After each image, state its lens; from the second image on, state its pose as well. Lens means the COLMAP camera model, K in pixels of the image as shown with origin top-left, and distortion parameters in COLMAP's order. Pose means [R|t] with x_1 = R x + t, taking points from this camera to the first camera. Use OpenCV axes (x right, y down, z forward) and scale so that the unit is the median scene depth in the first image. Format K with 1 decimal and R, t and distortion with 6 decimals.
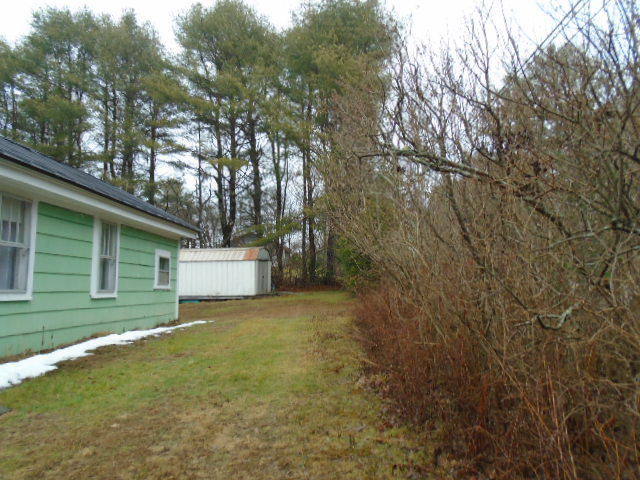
lens RADIAL K [[488.7, 0, 320.0], [0, 488.7, 240.1], [0, 0, 1]] dist [0.007568, 0.000244]
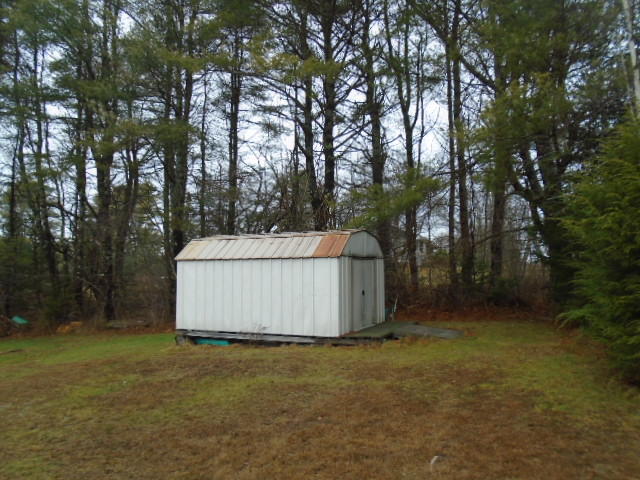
lens RADIAL K [[488.7, 0, 321.3], [0, 488.7, 239.7], [0, 0, 1]] dist [0.007568, 0.000244]
pose [[0.958924, -0.012728, -0.283376, -0.023171], [0.014645, 0.999882, 0.004647, 0.023229], [0.283284, -0.008606, 0.958998, 0.576049]]
